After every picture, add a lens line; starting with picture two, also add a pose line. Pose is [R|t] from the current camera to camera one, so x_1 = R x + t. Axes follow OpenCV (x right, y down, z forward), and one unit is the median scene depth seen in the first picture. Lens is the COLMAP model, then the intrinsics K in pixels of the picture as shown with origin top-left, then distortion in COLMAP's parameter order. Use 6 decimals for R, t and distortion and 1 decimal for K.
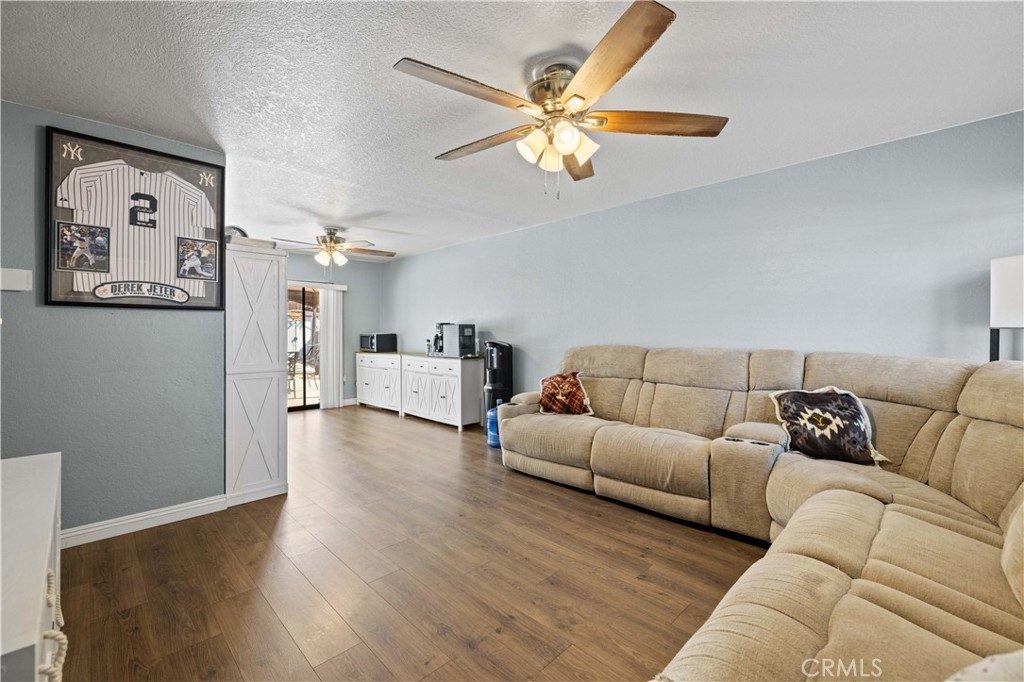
lens RADIAL K [[431.0, 0, 511.5], [0, 431.0, 331.6], [0, 0, 1]] dist [-0.000619, -0.000037]
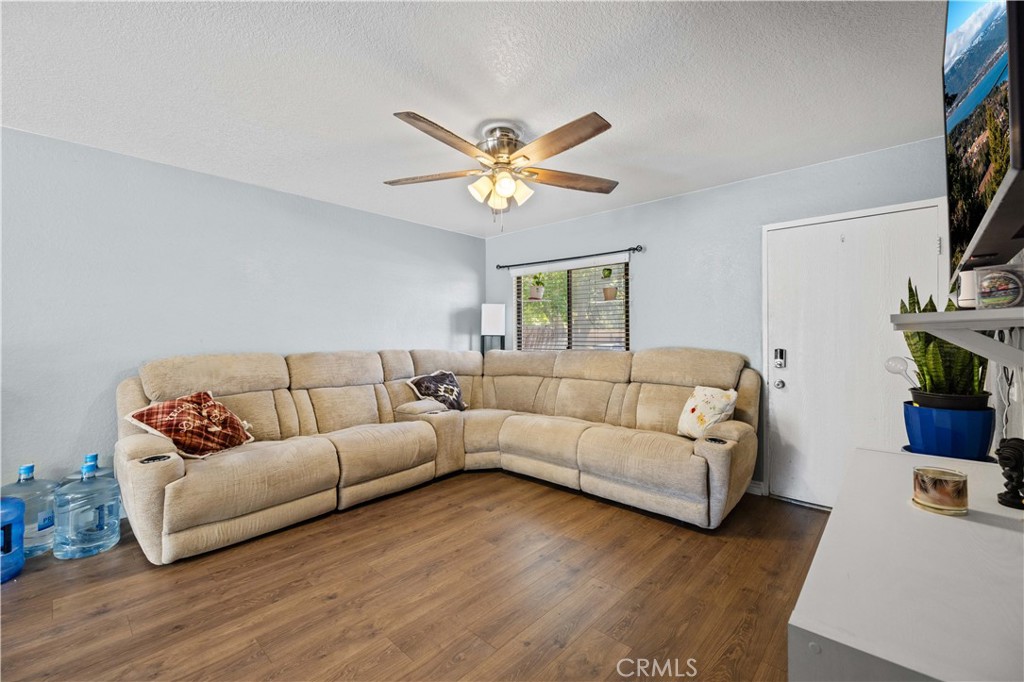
lens RADIAL K [[431.0, 0, 511.6], [0, 431.0, 338.8], [0, 0, 1]] dist [-0.000619, -0.000037]
pose [[-0.047157, -0.001632, 0.998886, -0.818551], [-0.002043, 0.999997, 0.001537, 0.003710], [-0.998885, -0.001968, -0.047161, 0.730326]]
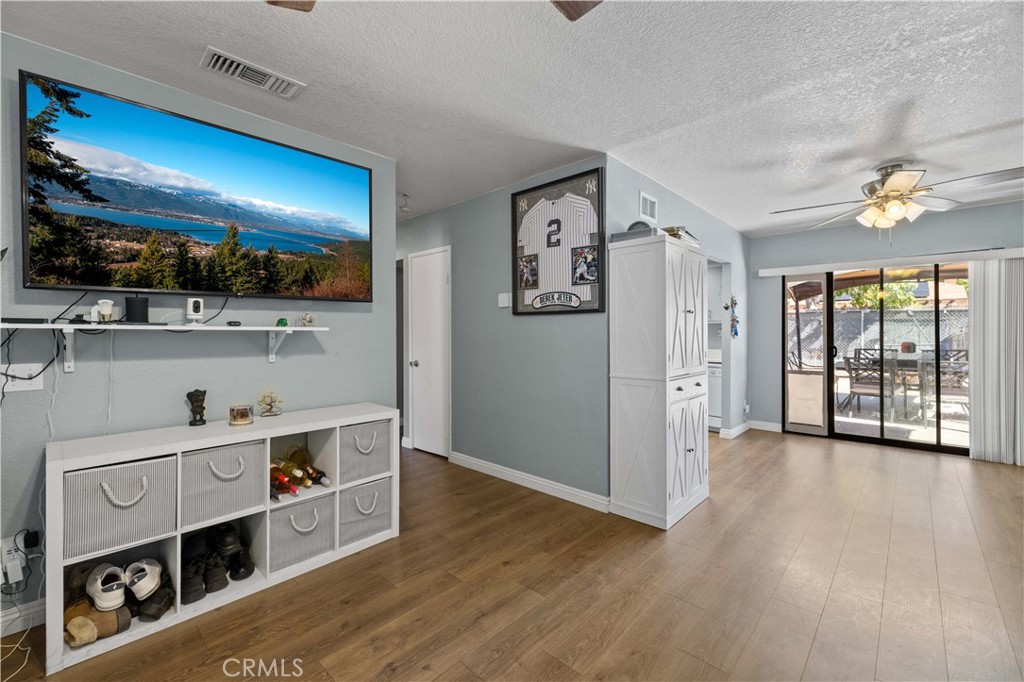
lens RADIAL K [[431.0, 0, 514.4], [0, 431.0, 333.7], [0, 0, 1]] dist [-0.000619, -0.000037]
pose [[0.046769, 0.001982, -0.998904, 0.323084], [0.004247, 0.999989, 0.002183, -0.002372], [0.998897, -0.004345, 0.046760, 0.768389]]
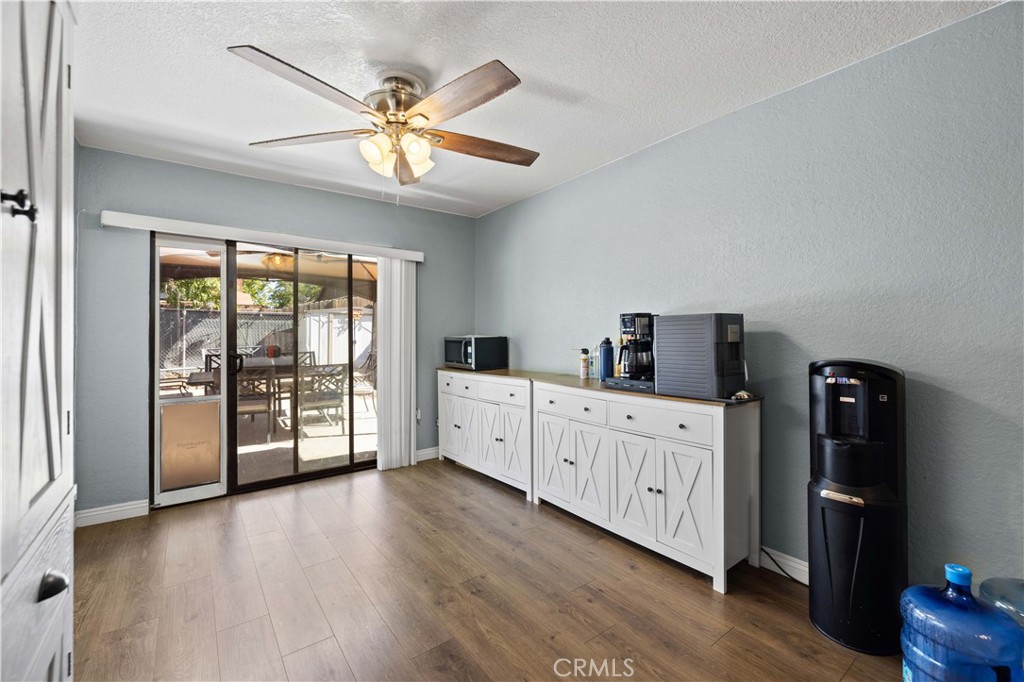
lens RADIAL K [[431.0, 0, 514.2], [0, 431.0, 330.0], [0, 0, 1]] dist [-0.000619, -0.000037]
pose [[0.991818, -0.000664, -0.127658, -0.457621], [-0.000595, 0.999952, -0.009830, 0.003859], [0.127659, 0.009826, 0.991769, 1.086482]]
